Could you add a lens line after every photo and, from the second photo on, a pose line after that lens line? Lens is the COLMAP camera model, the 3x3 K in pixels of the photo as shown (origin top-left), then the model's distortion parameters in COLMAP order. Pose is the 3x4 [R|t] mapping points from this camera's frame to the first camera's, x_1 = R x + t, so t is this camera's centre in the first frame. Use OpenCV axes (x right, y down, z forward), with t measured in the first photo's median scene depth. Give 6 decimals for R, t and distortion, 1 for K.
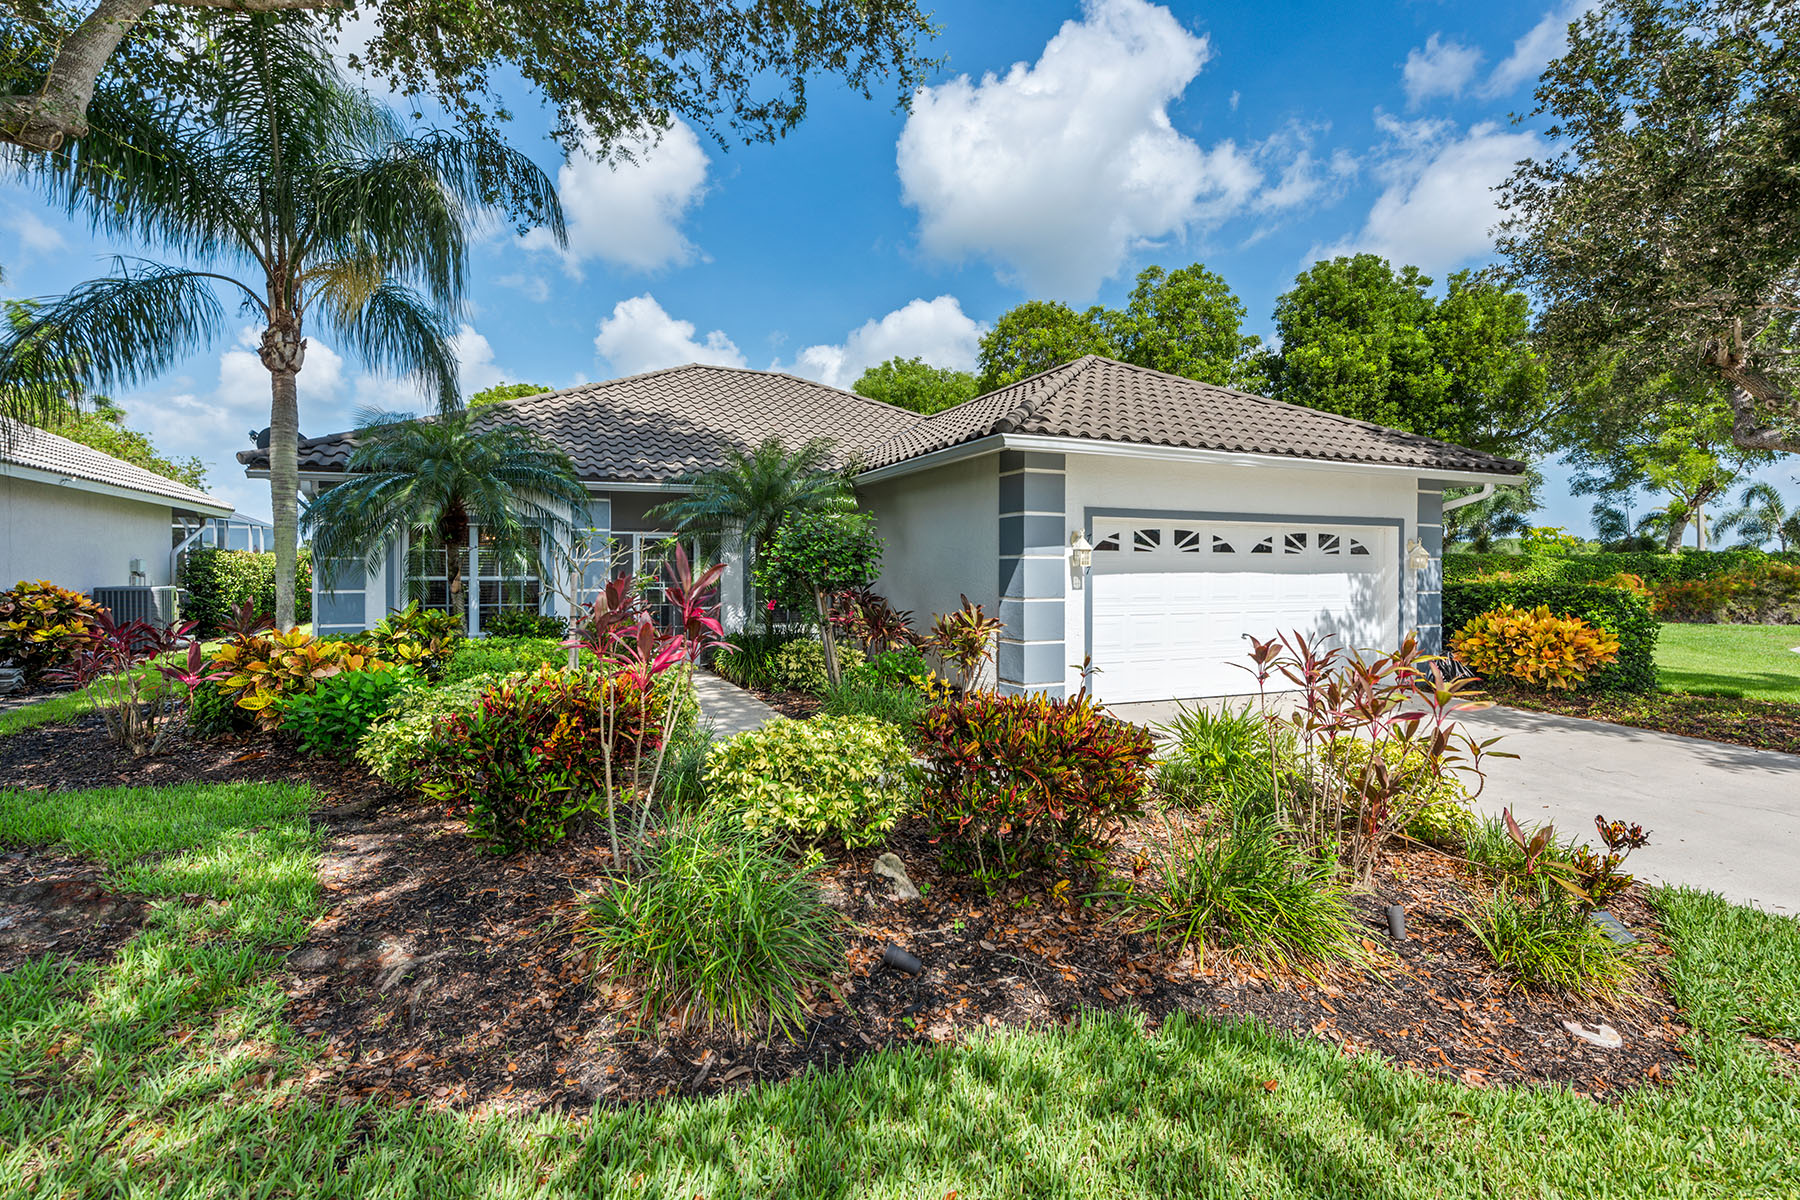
lens RADIAL K [[867.4, 0, 900.4], [0, 867.4, 595.2], [0, 0, 1]] dist [-0.002113, 0.000035]
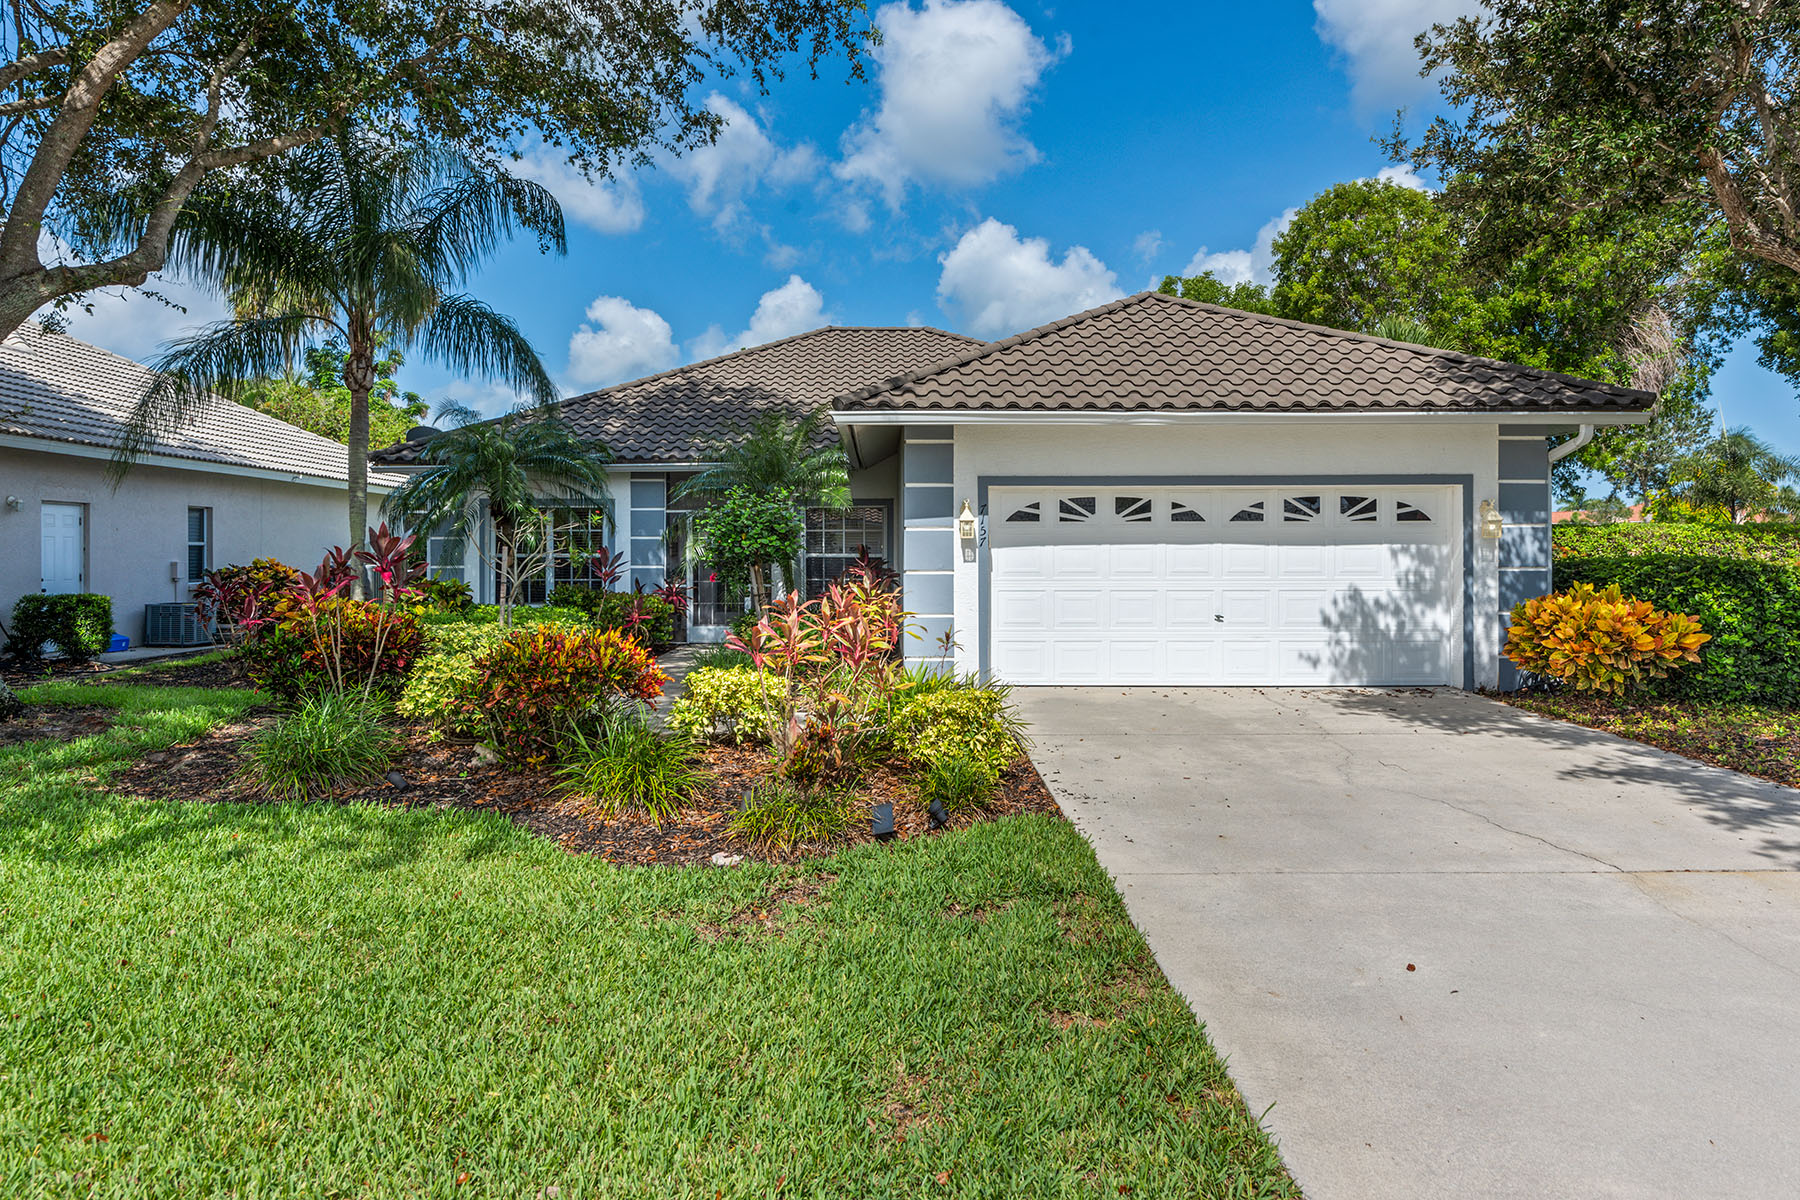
lens RADIAL K [[1157.3, 0, 899.9], [0, 1157.3, 592.6], [0, 0, 1]] dist [0.000211, -0.000977]
pose [[0.911955, 0.009258, -0.410187, 0.592874], [-0.007806, 0.999956, 0.005214, 0.019029], [0.410217, -0.001553, 0.911987, -0.187803]]
